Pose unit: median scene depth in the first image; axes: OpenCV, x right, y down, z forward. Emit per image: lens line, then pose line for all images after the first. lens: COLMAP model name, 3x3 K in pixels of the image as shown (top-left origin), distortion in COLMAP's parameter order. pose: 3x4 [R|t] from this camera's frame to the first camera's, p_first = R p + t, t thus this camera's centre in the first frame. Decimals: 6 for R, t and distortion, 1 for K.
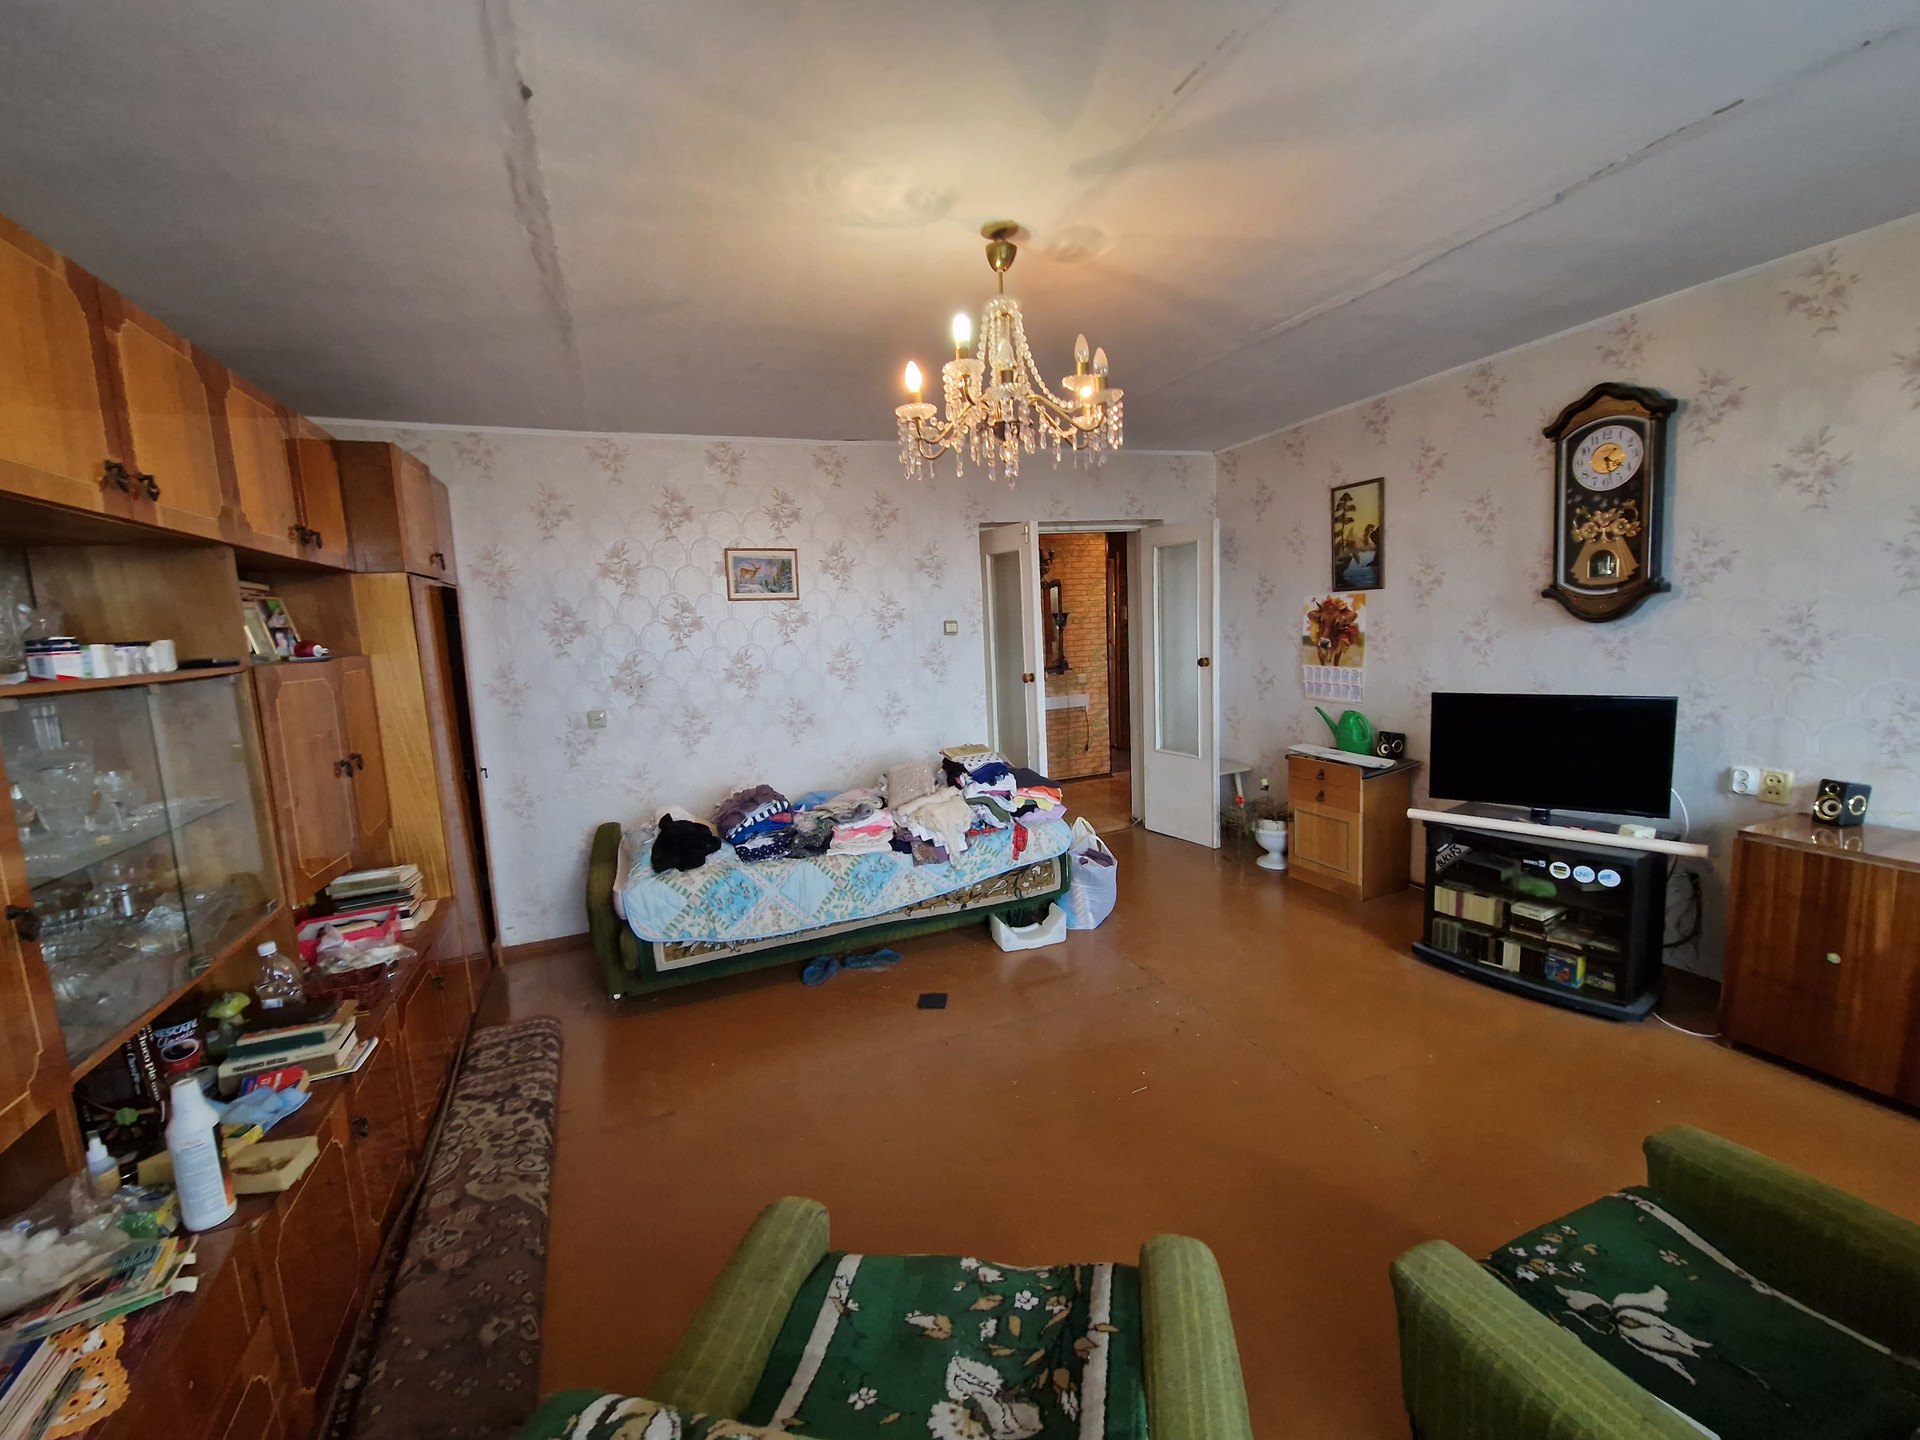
lens RADIAL K [[790.7, 0, 965.9], [0, 790.7, 720.3], [0, 0, 1]] dist [0.011106, -0.003244]
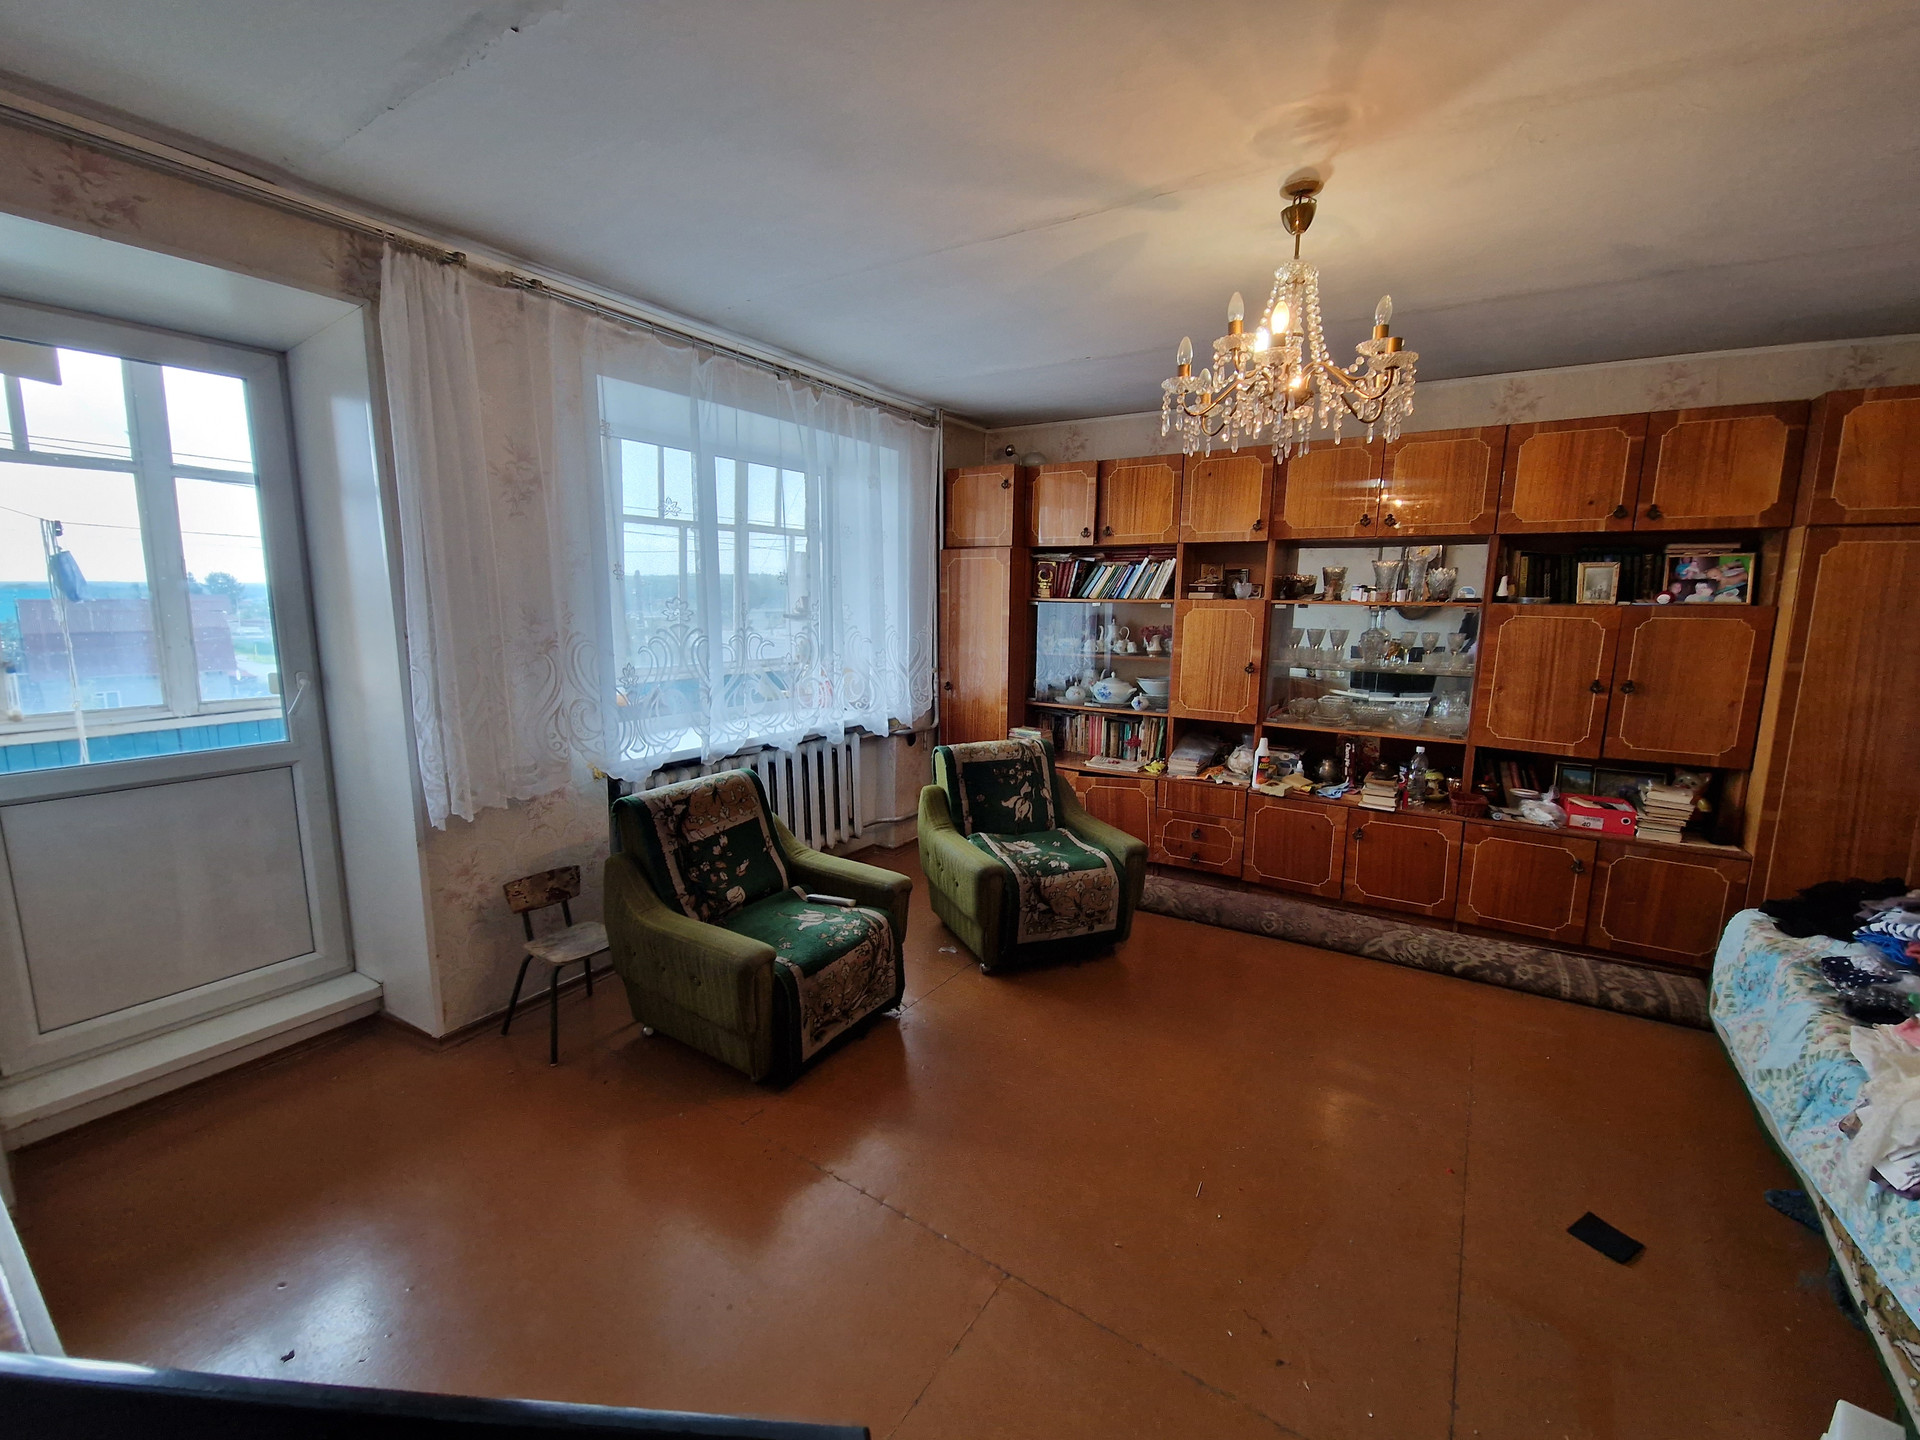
lens RADIAL K [[790.7, 0, 958.8], [0, 790.7, 715.5], [0, 0, 1]] dist [0.011106, -0.003244]
pose [[-0.831341, 0.124254, -0.541695, 0.937115], [-0.043914, 0.956954, 0.286900, -0.254225], [0.554025, 0.262299, -0.790098, 1.612547]]
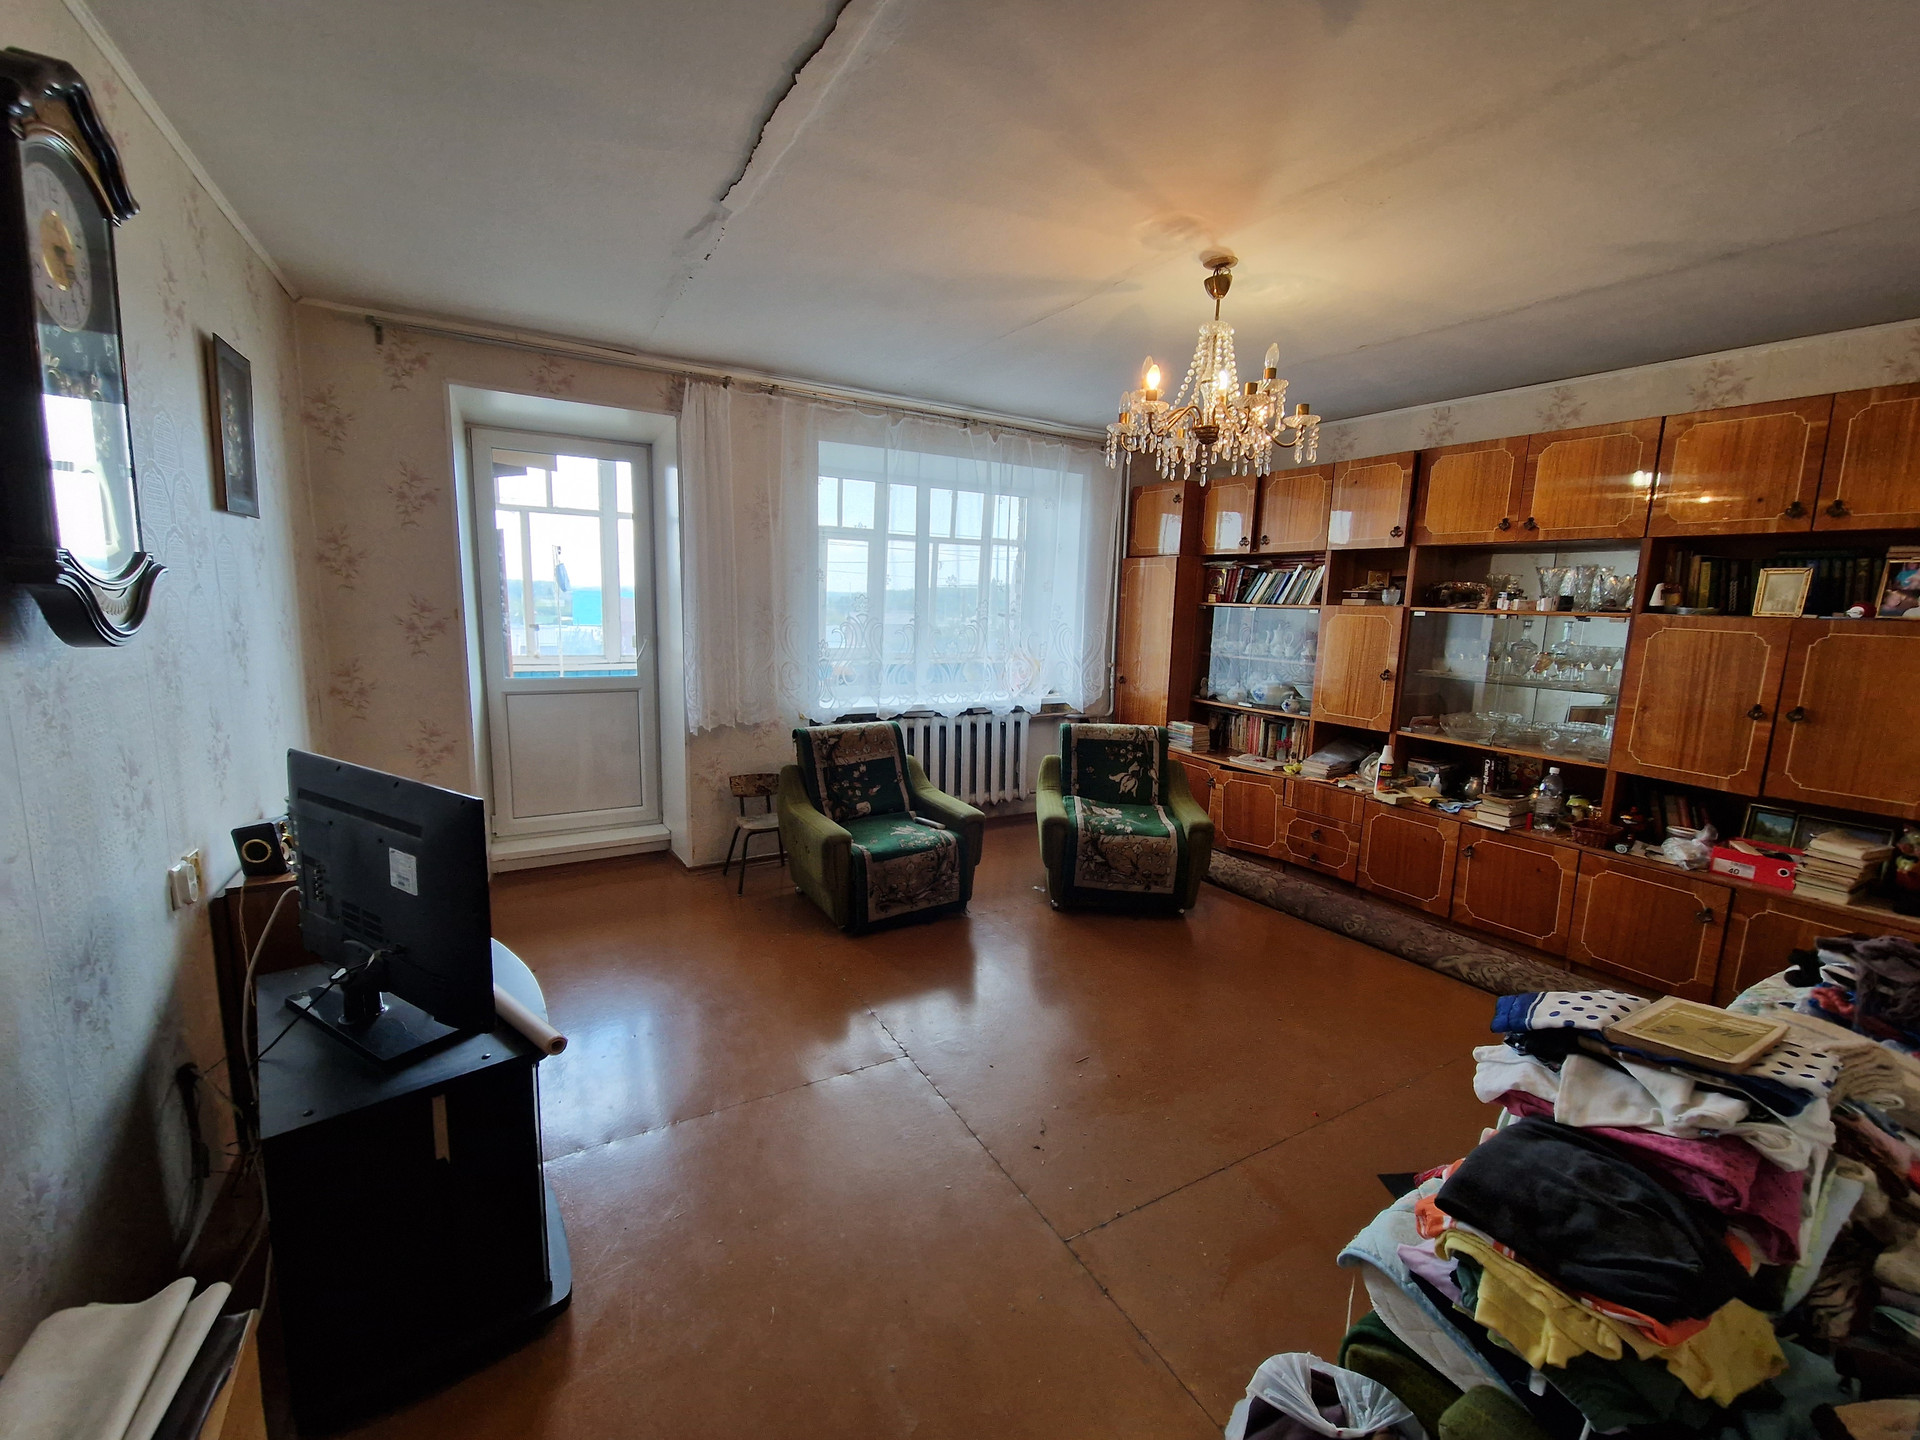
lens RADIAL K [[790.7, 0, 959.6], [0, 790.7, 714.9], [0, 0, 1]] dist [0.011106, -0.003244]
pose [[-0.992407, 0.039313, -0.116544, 0.559552], [0.004593, 0.958729, 0.284286, -0.298097], [0.122910, 0.281592, -0.951630, 2.145986]]
